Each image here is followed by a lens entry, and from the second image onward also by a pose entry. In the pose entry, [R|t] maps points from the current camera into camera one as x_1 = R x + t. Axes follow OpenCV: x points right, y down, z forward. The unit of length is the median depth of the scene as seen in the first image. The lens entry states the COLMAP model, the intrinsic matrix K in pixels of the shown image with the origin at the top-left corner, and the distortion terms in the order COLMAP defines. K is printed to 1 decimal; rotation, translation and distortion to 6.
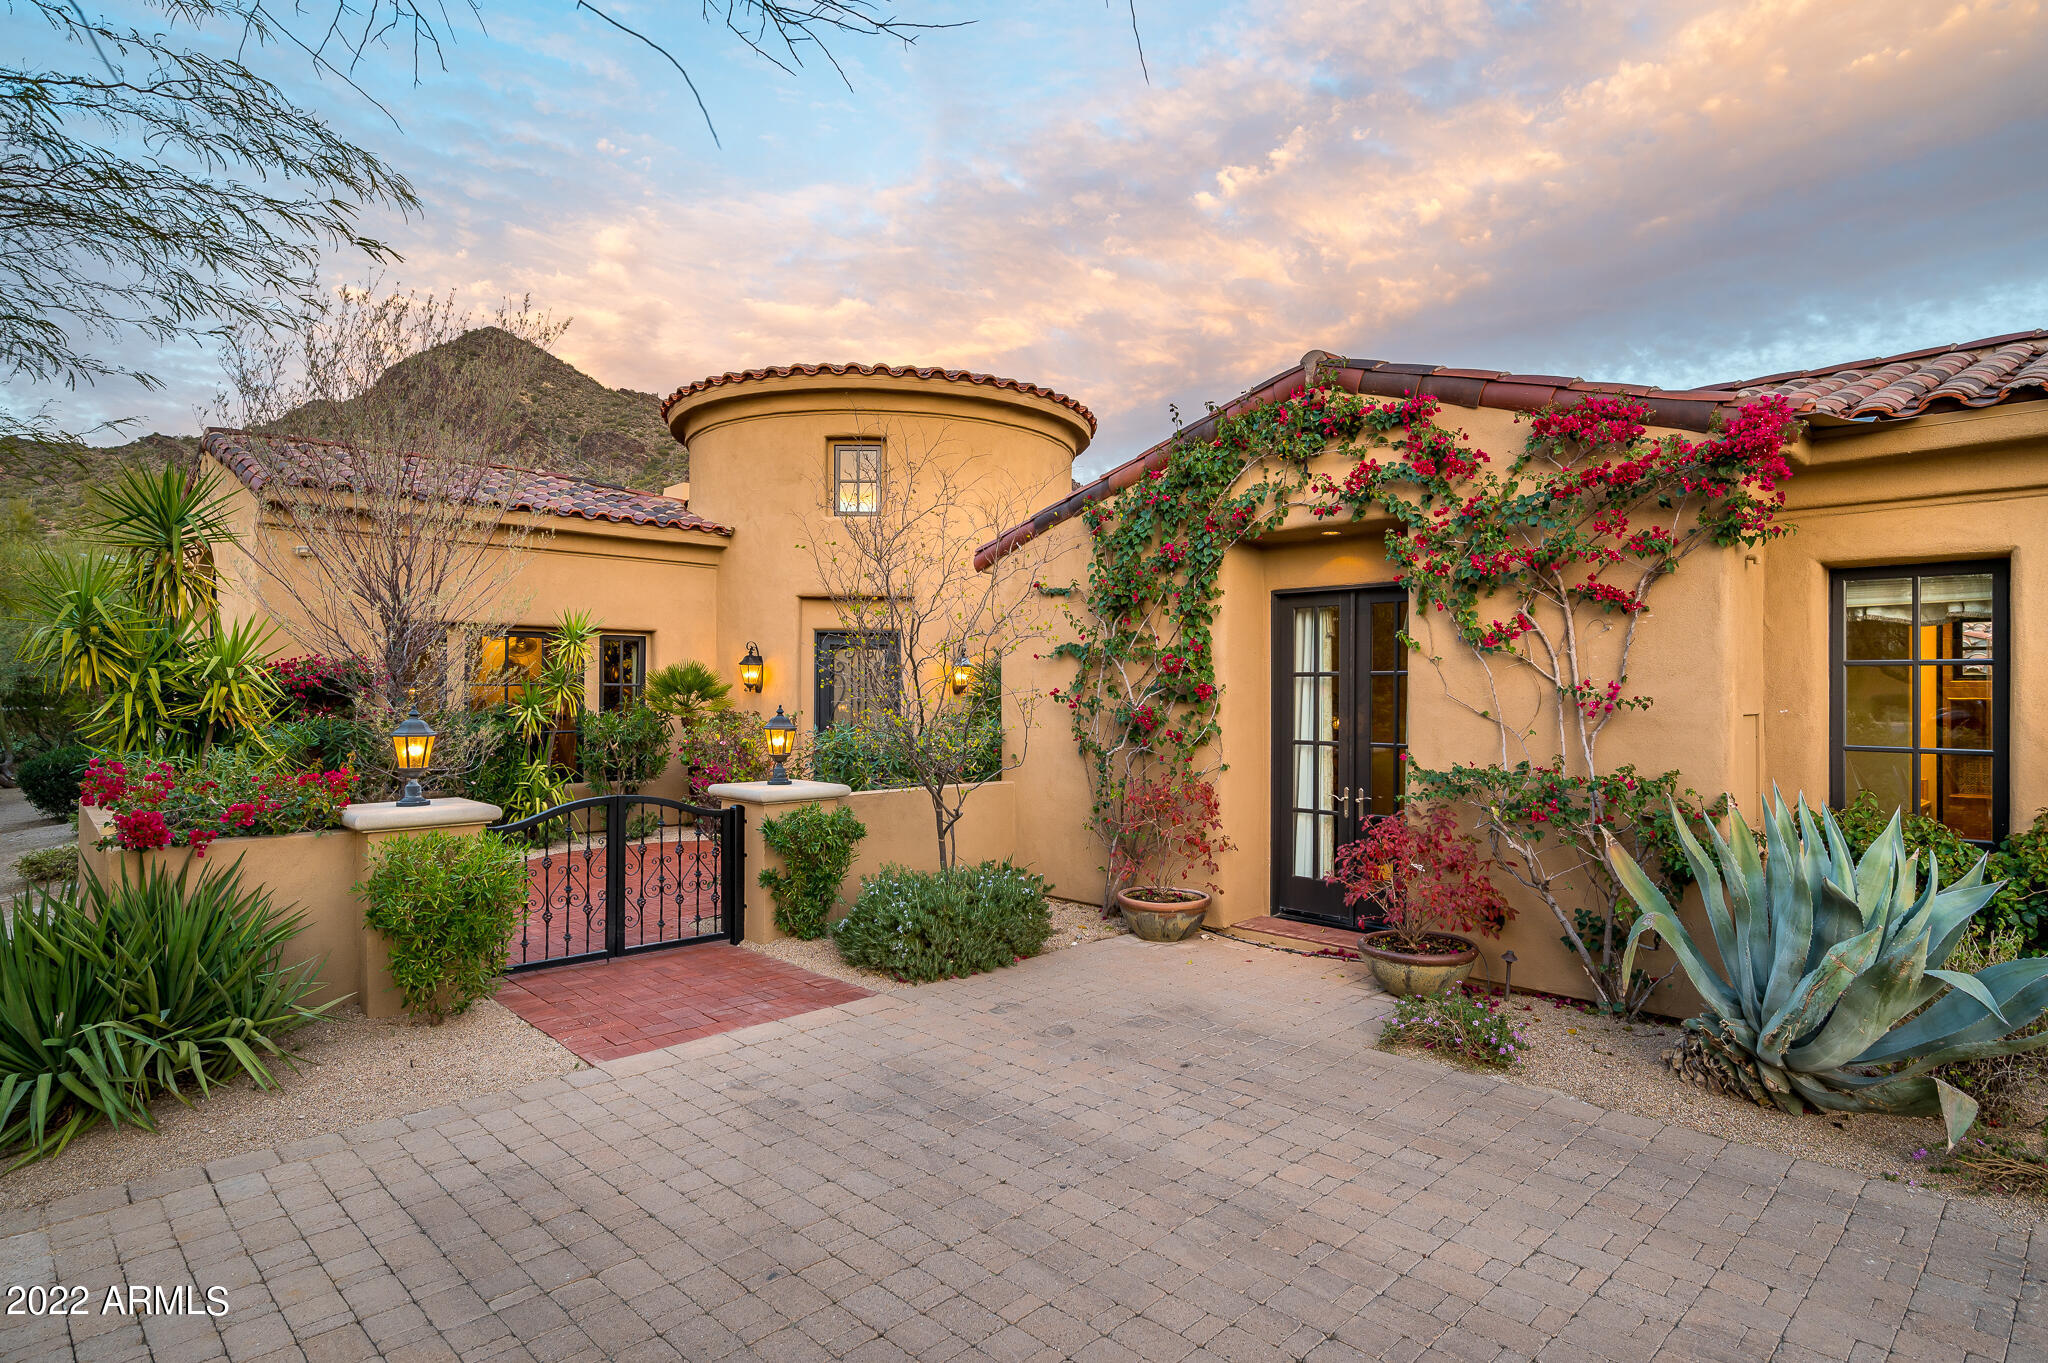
lens RADIAL K [[1107.6, 0, 1021.4], [0, 1107.6, 681.4], [0, 0, 1]] dist [0.001453, 0.000964]
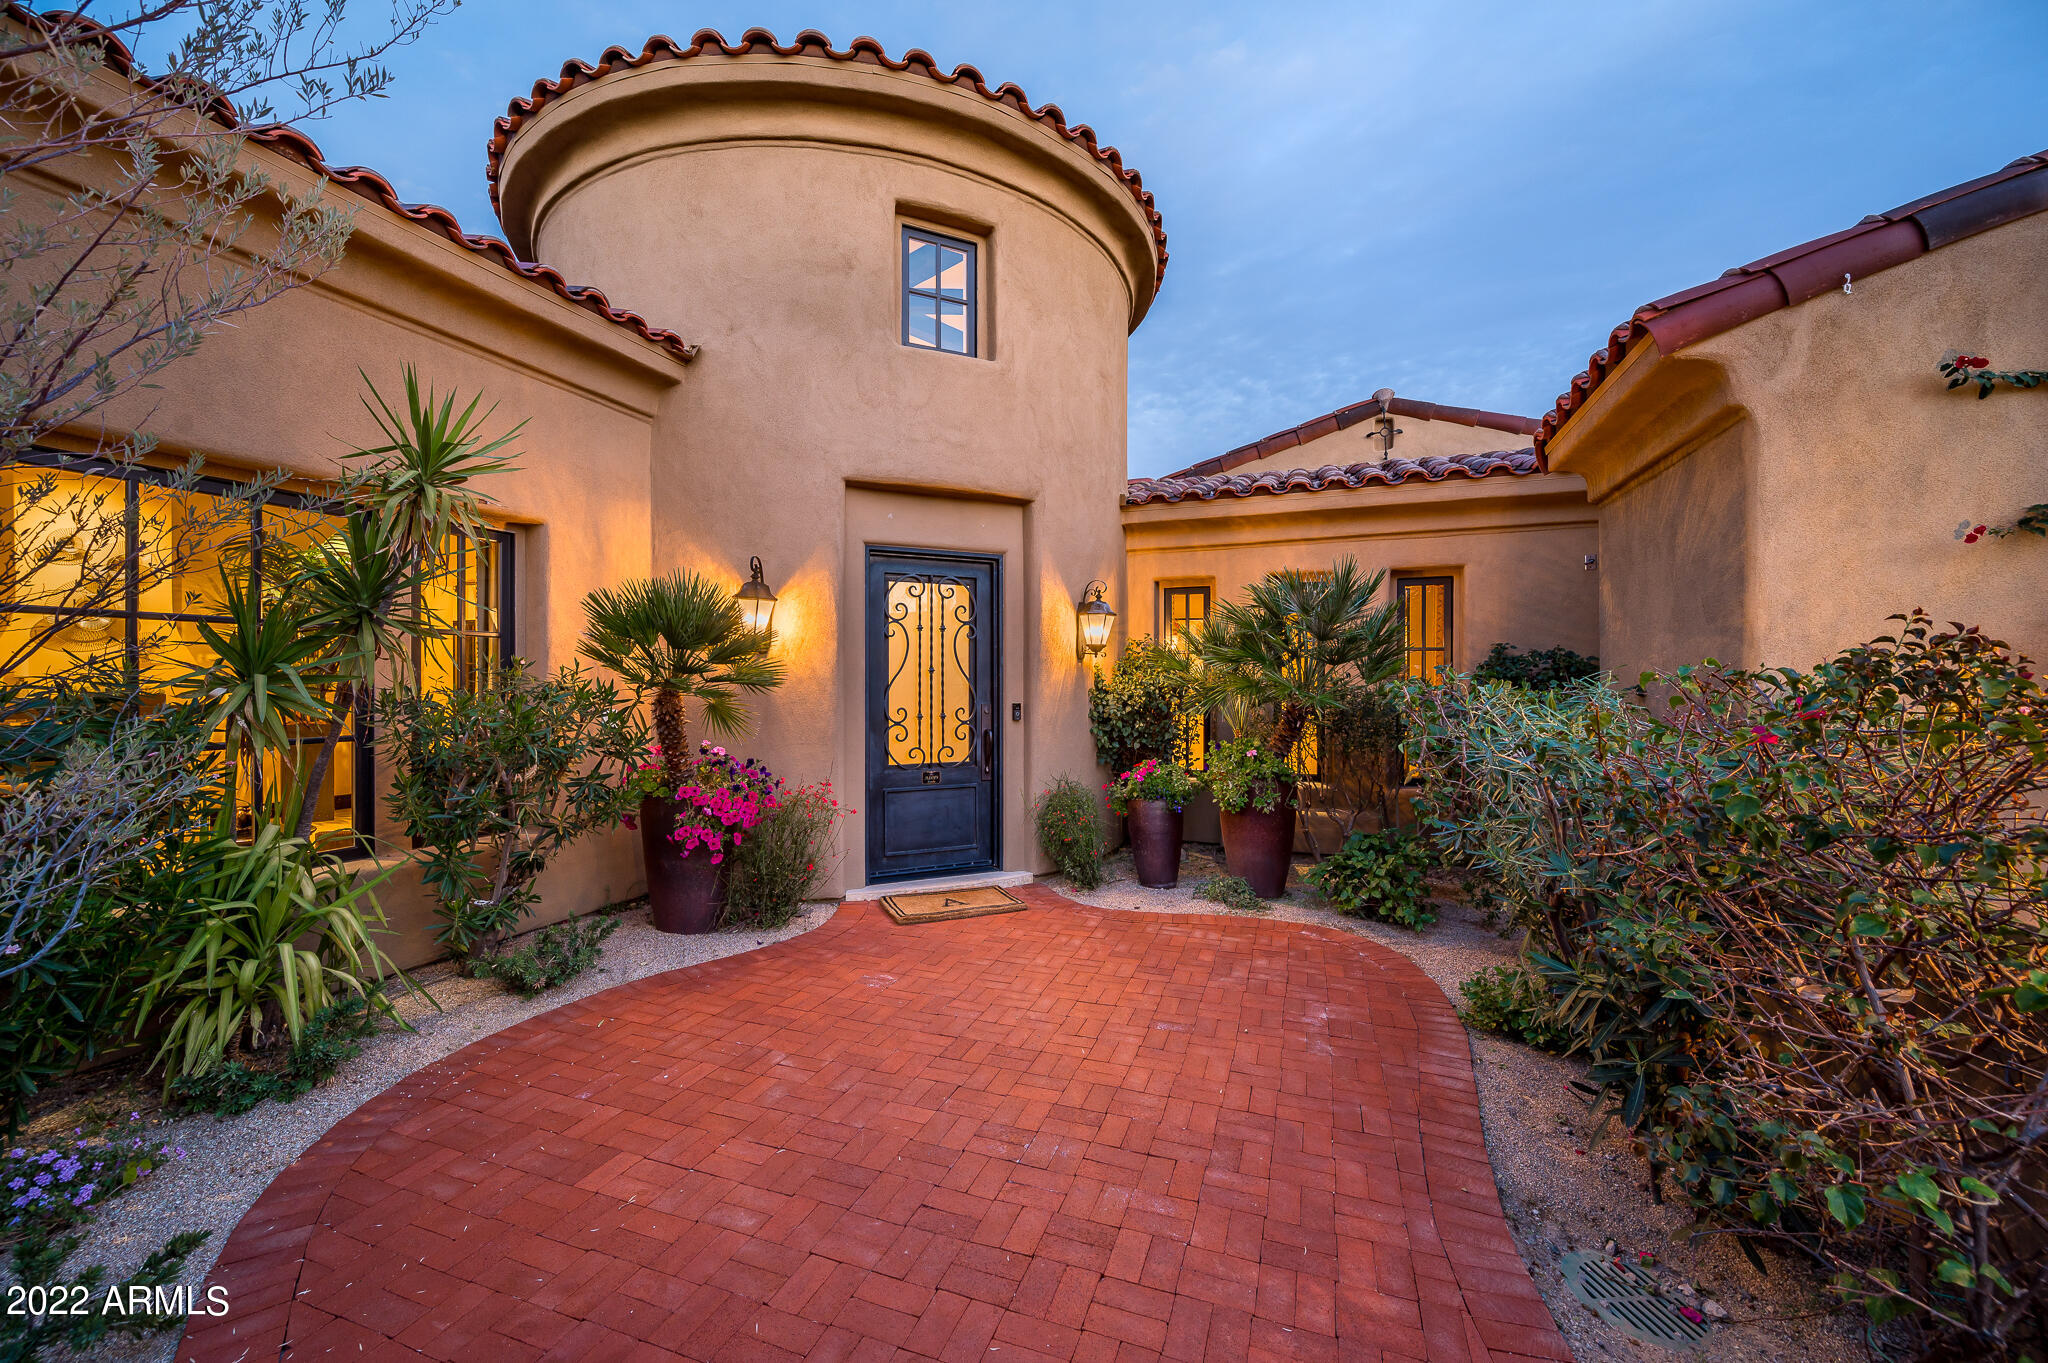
lens RADIAL K [[813.1, 0, 1026.2], [0, 813.1, 678.5], [0, 0, 1]] dist [-0.000359, -0.000002]
pose [[0.898922, 0.000238, 0.438110, -0.537740], [0.000583, 0.999998, -0.001739, 0.043469], [-0.438109, 0.001819, 0.898920, 1.073167]]
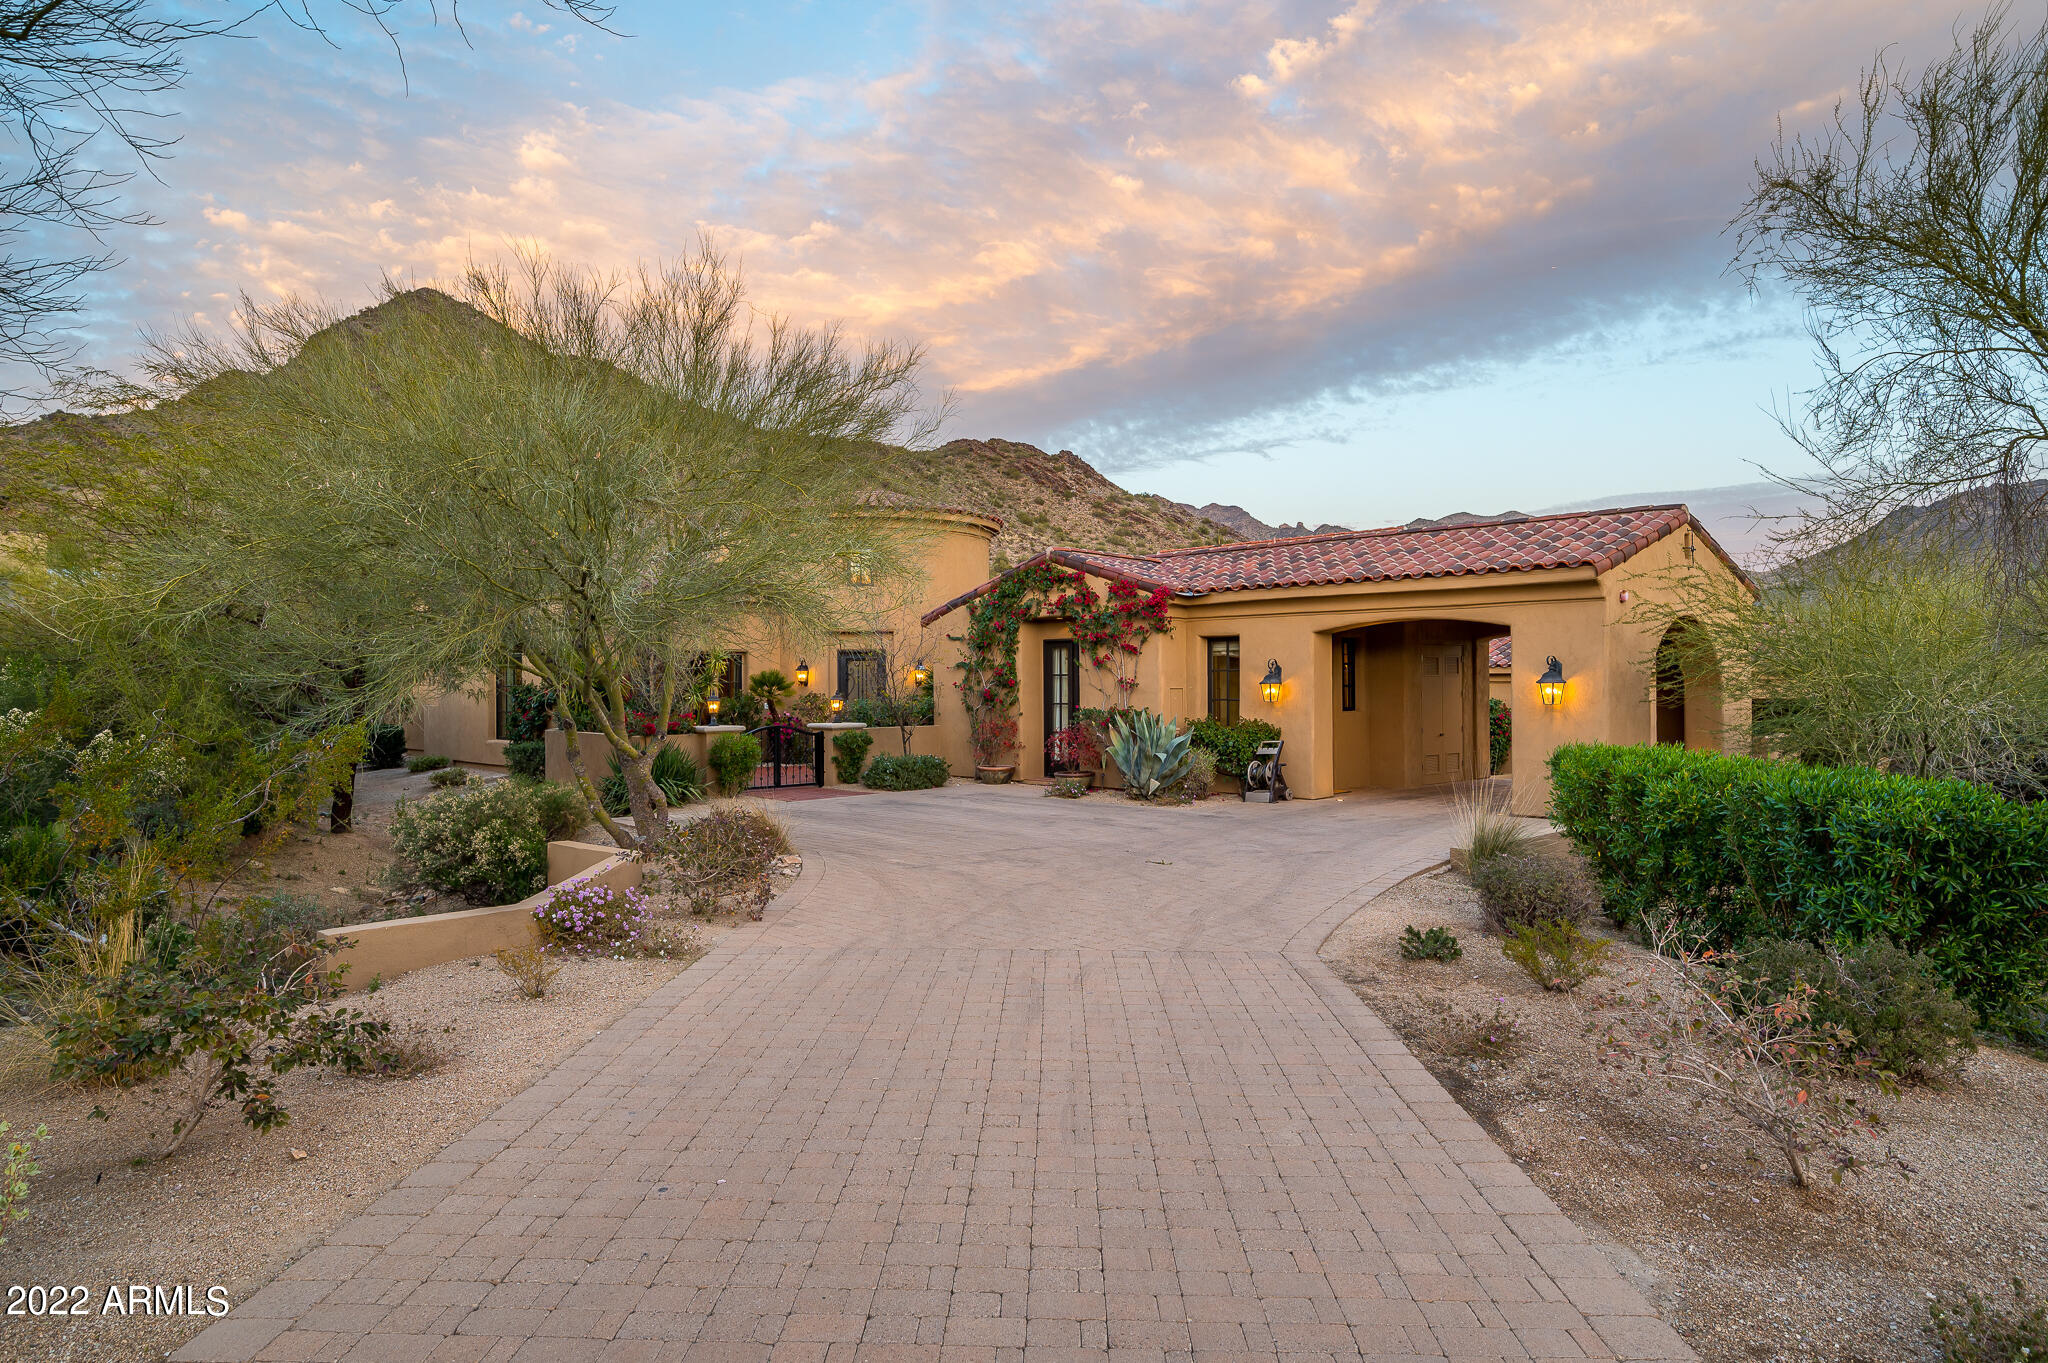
lens RADIAL K [[1249.0, 0, 1015.0], [0, 1249.0, 679.6], [0, 0, 1]] dist [0.001918, 0.000329]
pose [[0.999940, -0.010478, -0.003111, 0.189000], [0.010492, 0.999934, 0.004584, -0.010883], [0.003063, -0.004616, 0.999985, -1.821727]]
